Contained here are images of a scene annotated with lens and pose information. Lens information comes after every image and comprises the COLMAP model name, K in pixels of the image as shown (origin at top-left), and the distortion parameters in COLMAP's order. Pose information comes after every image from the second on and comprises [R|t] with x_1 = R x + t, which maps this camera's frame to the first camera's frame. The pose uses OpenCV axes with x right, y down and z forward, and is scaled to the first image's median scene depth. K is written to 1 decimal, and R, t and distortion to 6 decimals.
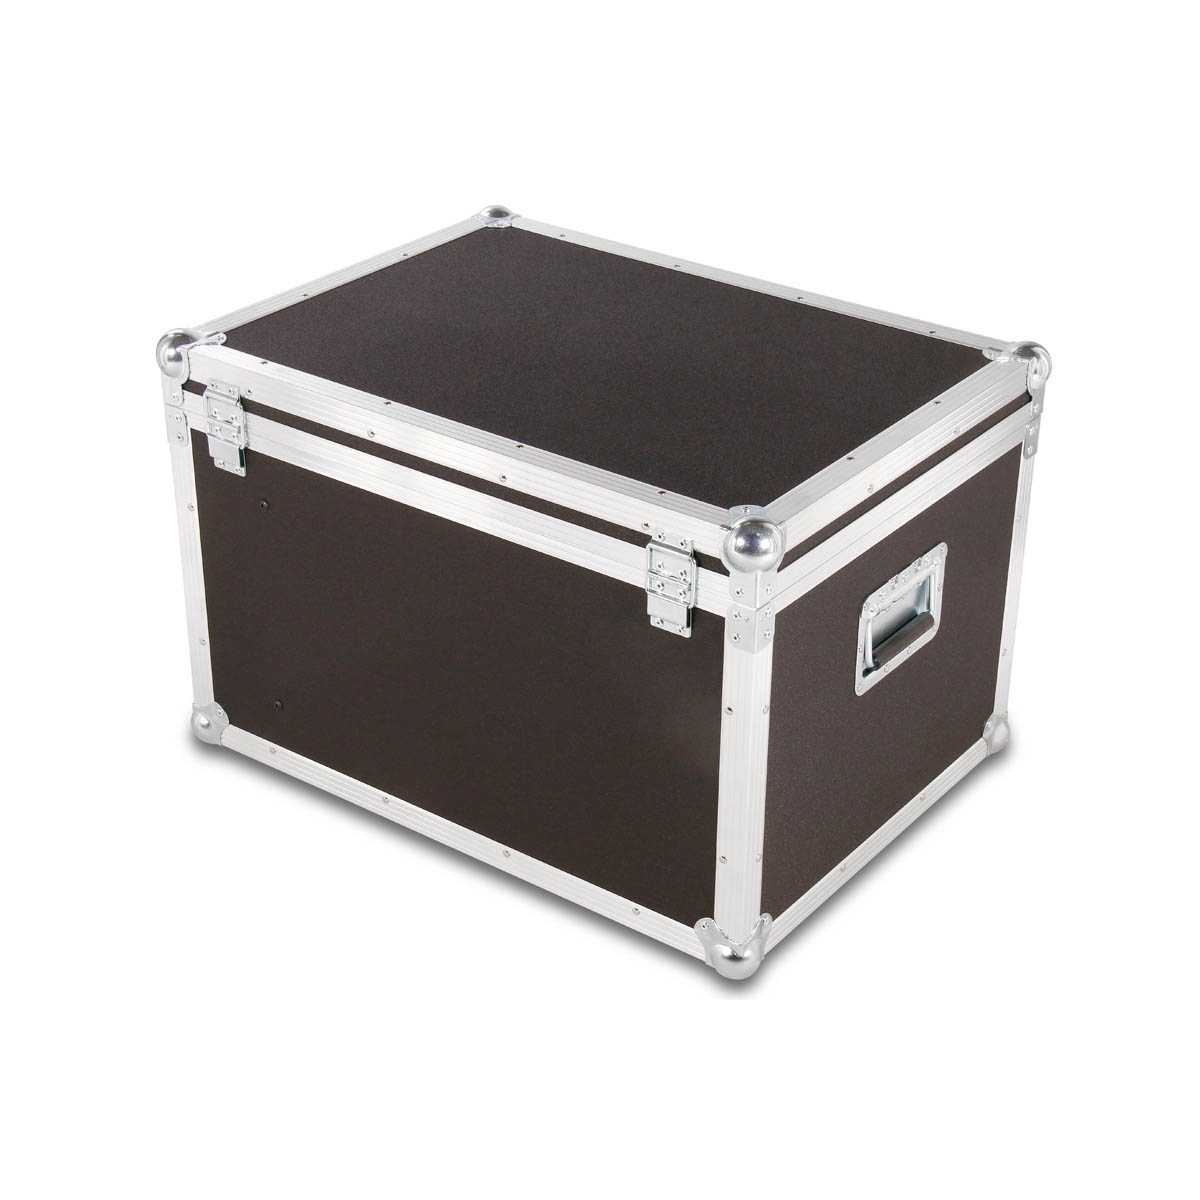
lens RADIAL K [[2279.2, 0, 600.0], [0, 2279.2, 600.0], [0, 0, 1]] dist [-0.000362, -0.027838]
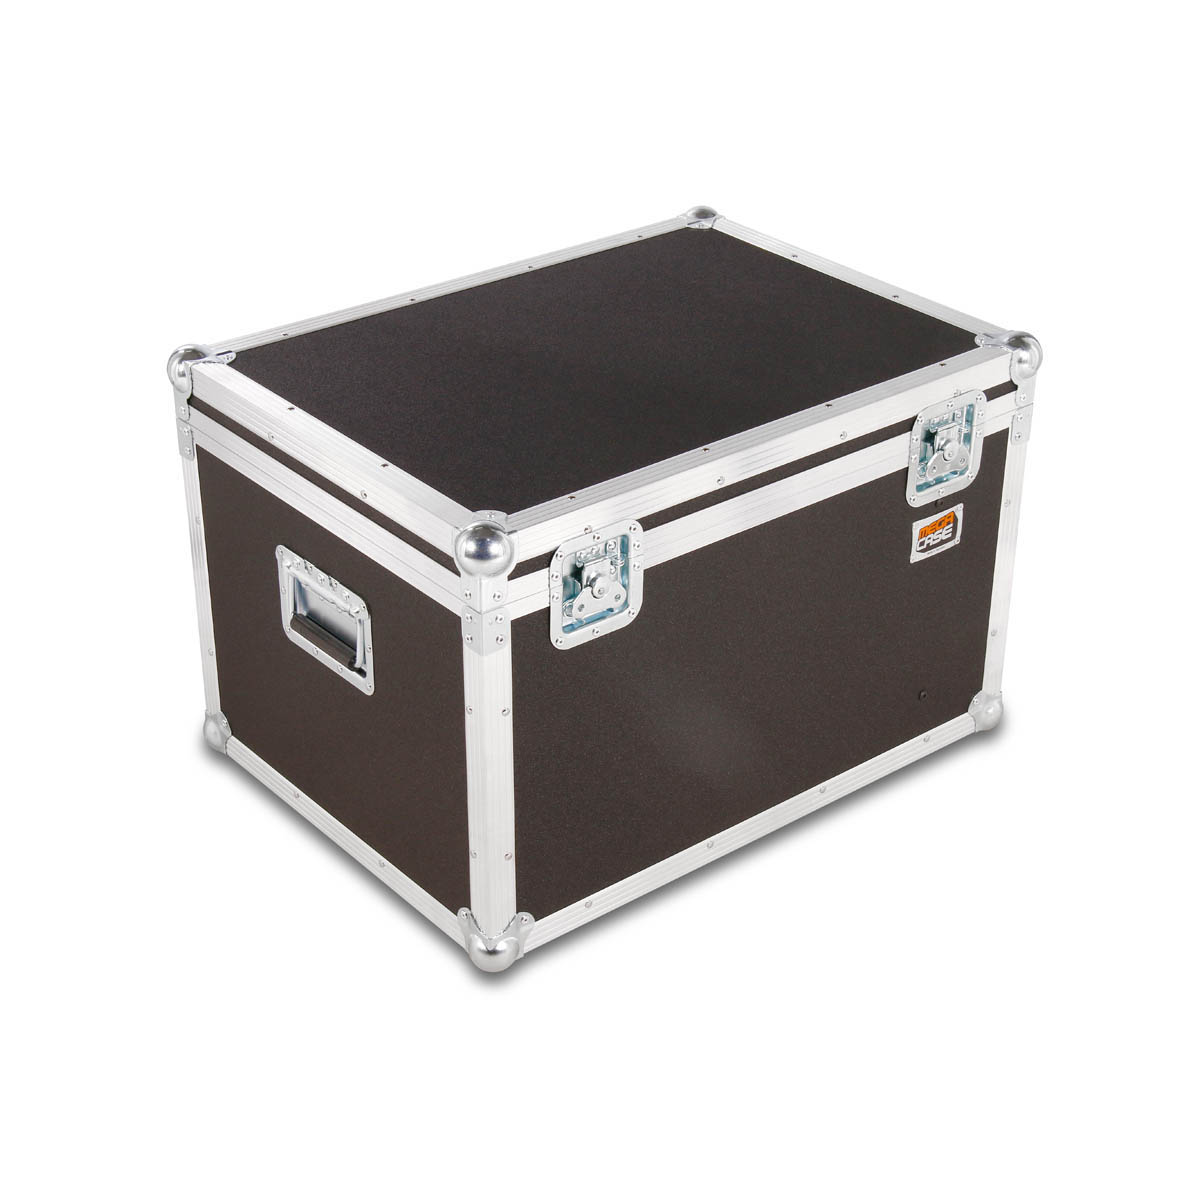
lens RADIAL K [[2279.2, 0, 600.0], [0, 2279.2, 600.0], [0, 0, 1]] dist [-0.000362, -0.027838]
pose [[0.245828, -0.479884, 0.842188, -0.925669], [0.459541, 0.822700, 0.334644, -0.367578], [-0.853458, 0.304755, 0.422769, 0.615911]]
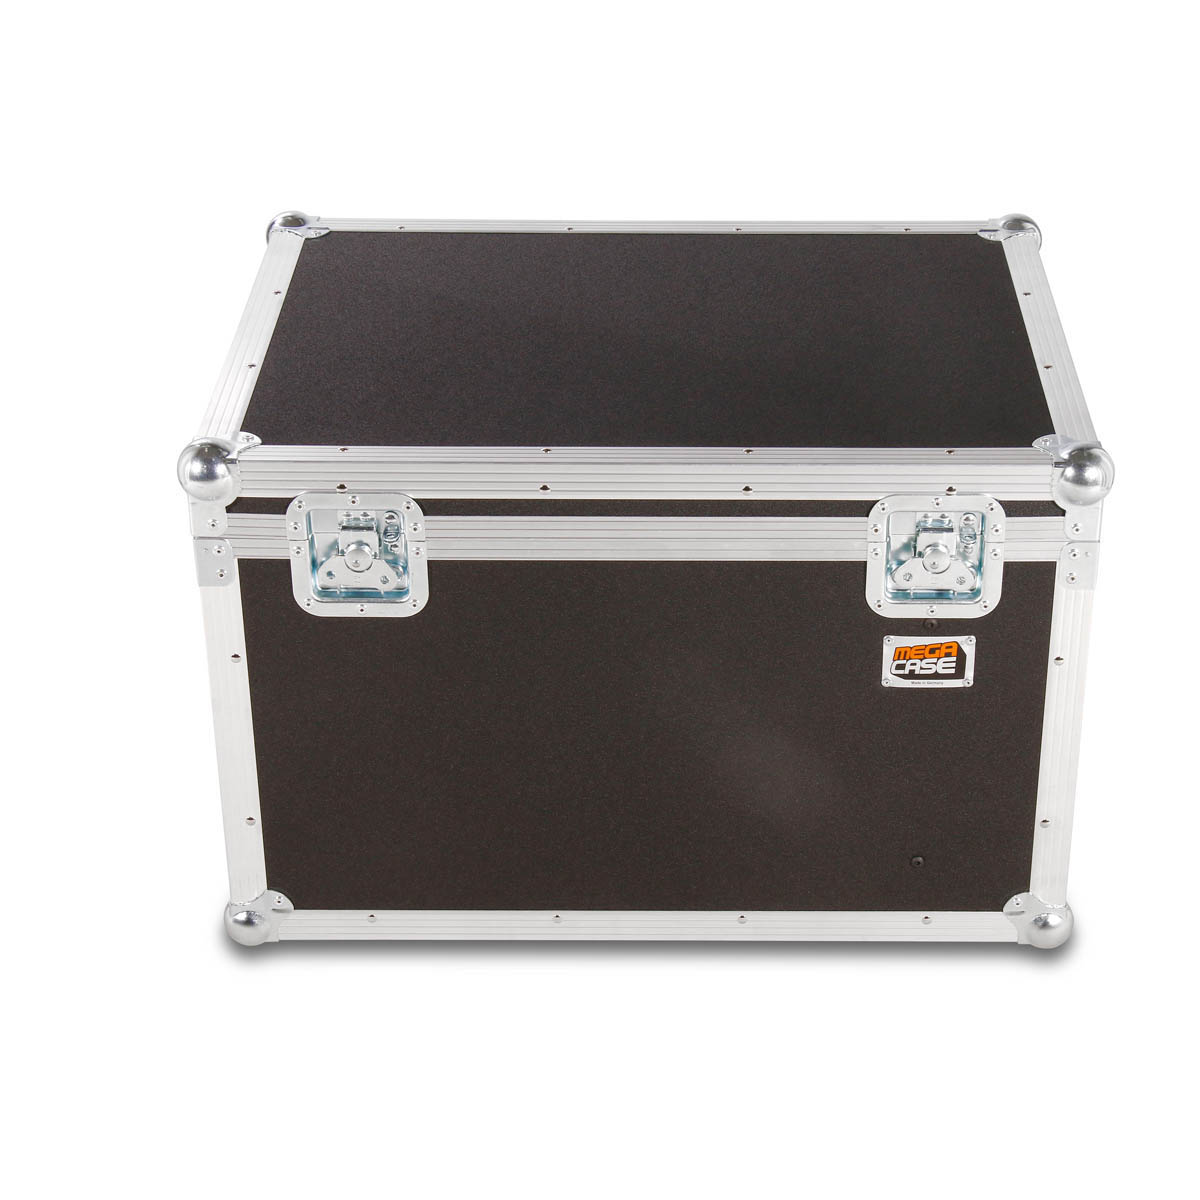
lens RADIAL K [[2675.9, 0, 600.0], [0, 2675.9, 600.0], [0, 0, 1]] dist [-0.010679, -0.038395]
pose [[0.812448, -0.298432, 0.500865, -0.559718], [0.290602, 0.952029, 0.095868, -0.117533], [-0.505449, 0.067665, 0.860200, 0.146348]]
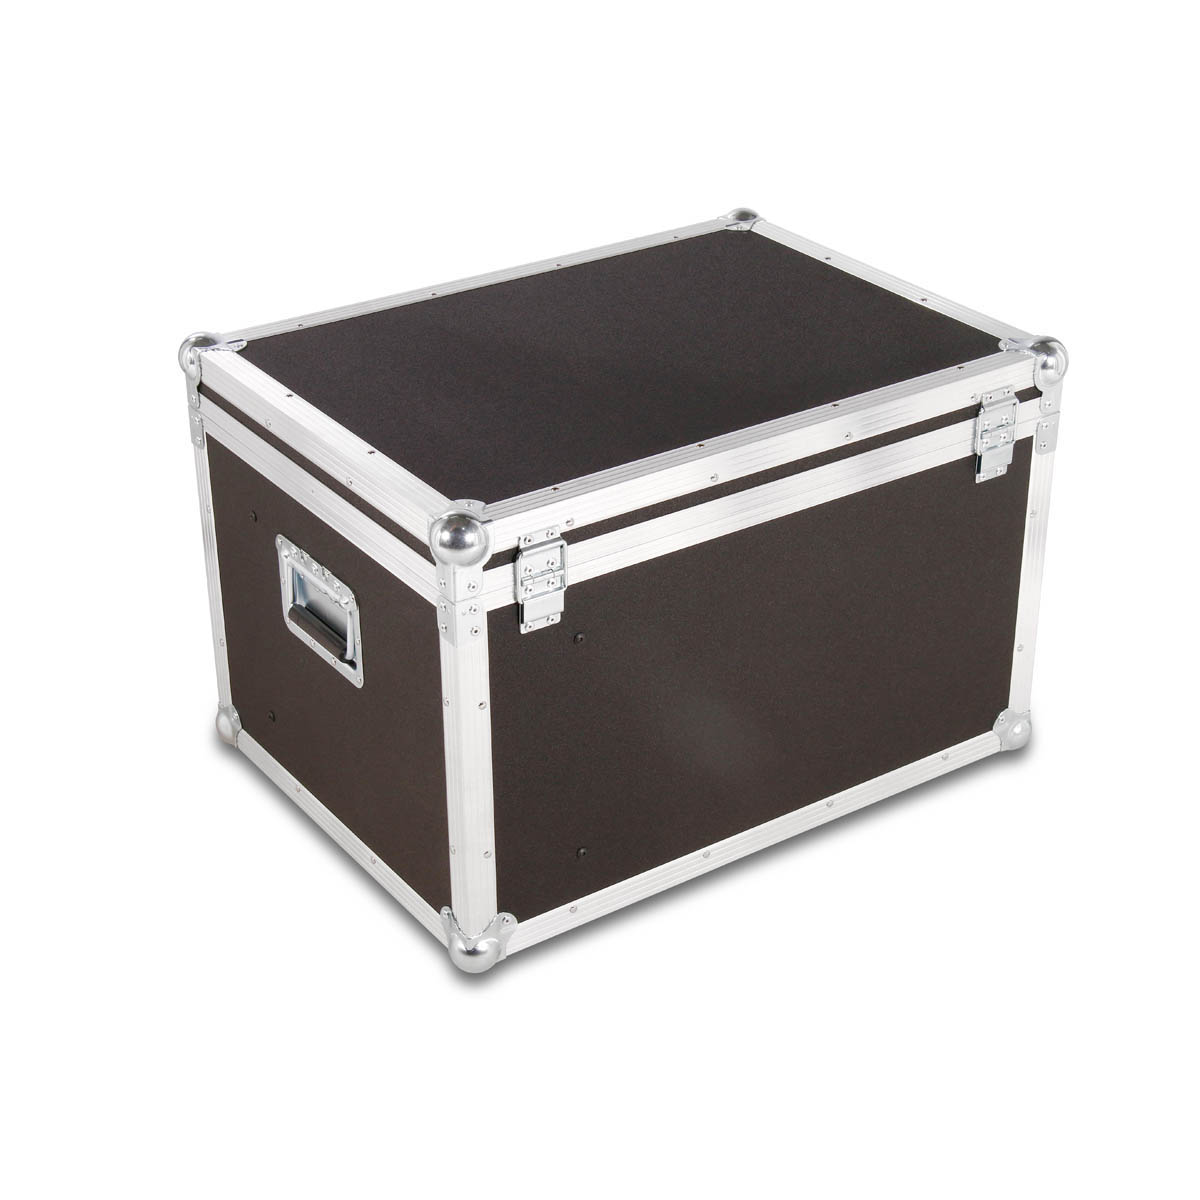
lens RADIAL K [[2279.2, 0, 600.0], [0, 2279.2, 600.0], [0, 0, 1]] dist [-0.000362, -0.027838]
pose [[0.322248, -0.457775, 0.828612, -0.896491], [0.458448, 0.841281, 0.286482, -0.313340], [-0.828240, 0.287557, 0.480967, 0.566457]]
